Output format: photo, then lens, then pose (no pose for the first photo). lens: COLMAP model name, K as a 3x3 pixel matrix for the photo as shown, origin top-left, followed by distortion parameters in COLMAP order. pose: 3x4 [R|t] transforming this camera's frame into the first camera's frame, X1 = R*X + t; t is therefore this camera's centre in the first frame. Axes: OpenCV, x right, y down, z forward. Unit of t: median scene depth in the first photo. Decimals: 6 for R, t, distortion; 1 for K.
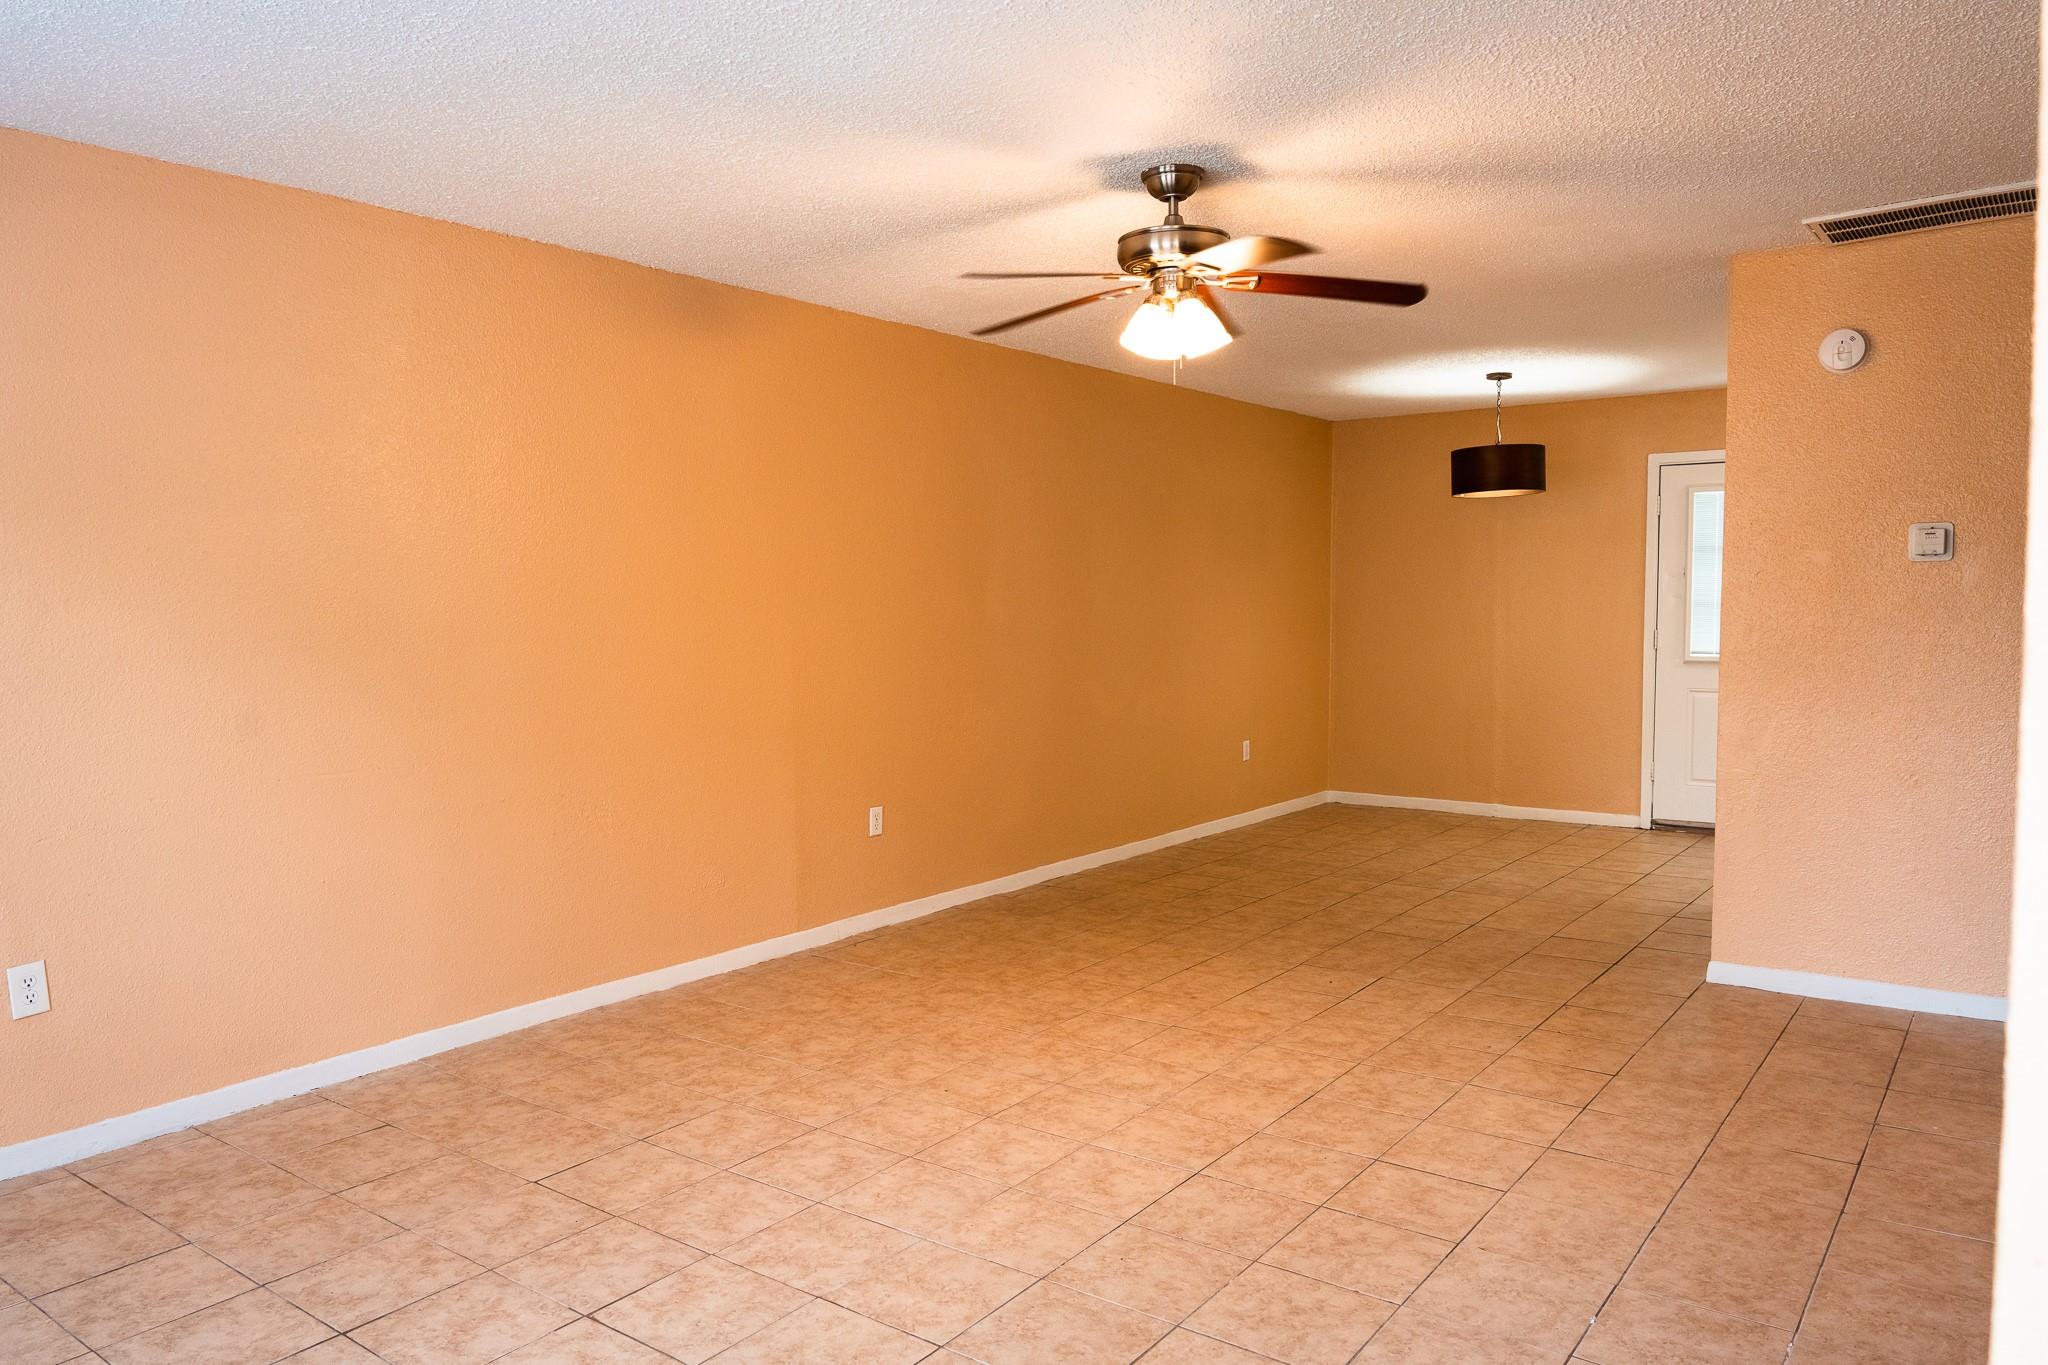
lens RADIAL K [[1407.6, 0, 1024.0], [0, 1407.6, 682.5], [0, 0, 1]] dist [-0.003294, -0.002296]
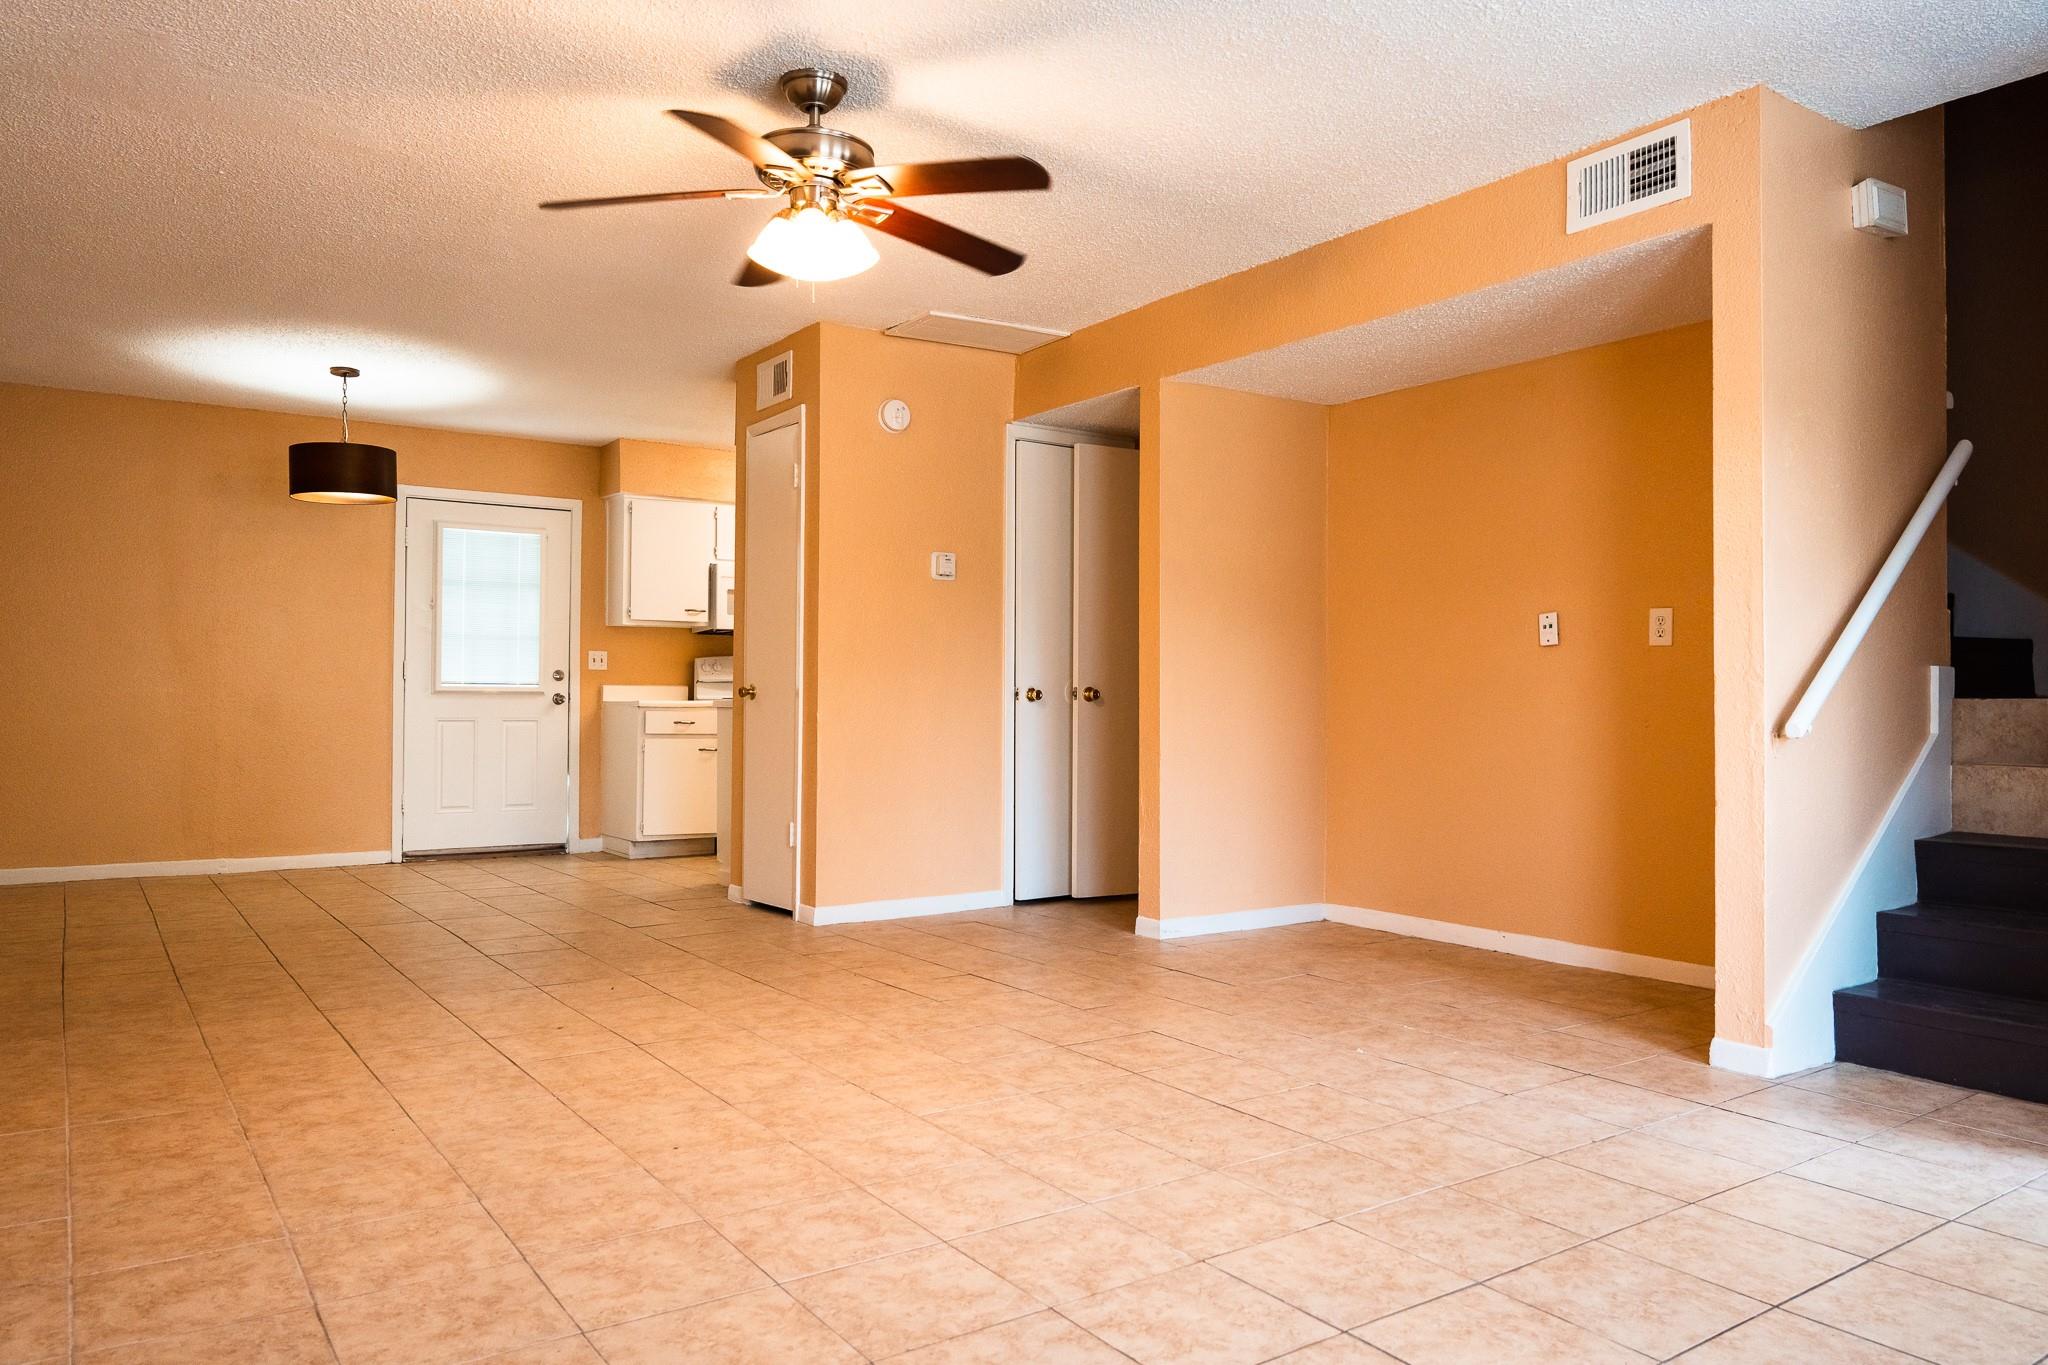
lens RADIAL K [[1374.2, 0, 1027.9], [0, 1374.2, 677.4], [0, 0, 1]] dist [0.005379, -0.026947]
pose [[0.318139, 0.026057, 0.947686, -0.686707], [0.049835, 0.997781, -0.044164, 0.082422], [-0.946734, 0.061279, 0.316134, 0.574564]]
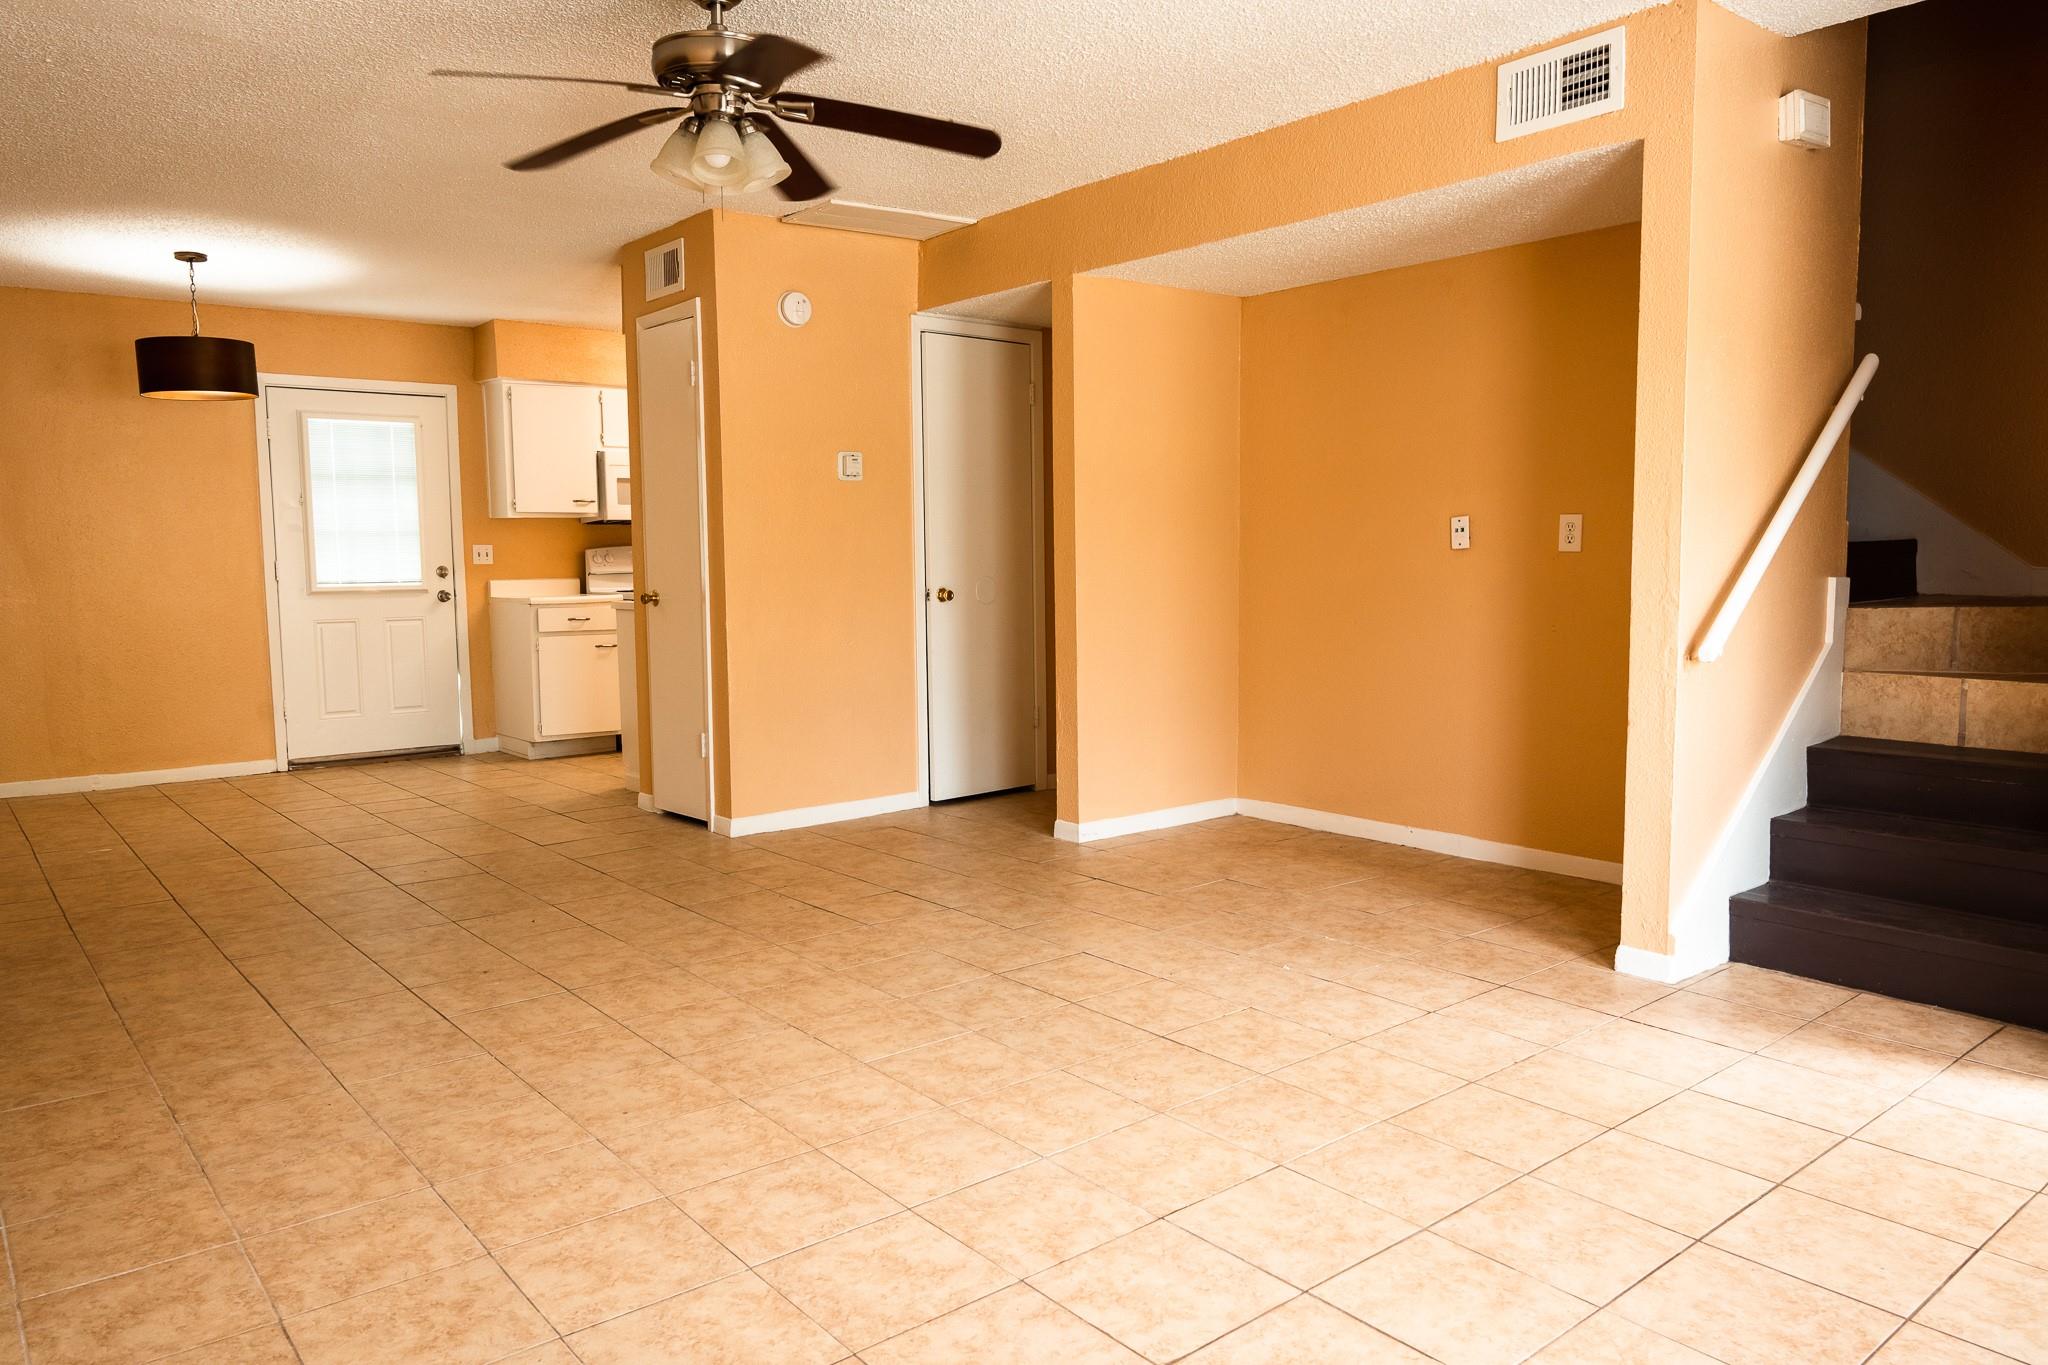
lens RADIAL K [[1375.6, 0, 1024.0], [0, 1375.6, 682.5], [0, 0, 1]] dist [0.005617, -0.030489]
pose [[0.241736, -0.084858, 0.966624, -0.682080], [0.067232, 0.995240, 0.070556, 0.026757], [-0.968010, 0.047932, 0.246290, 0.602633]]
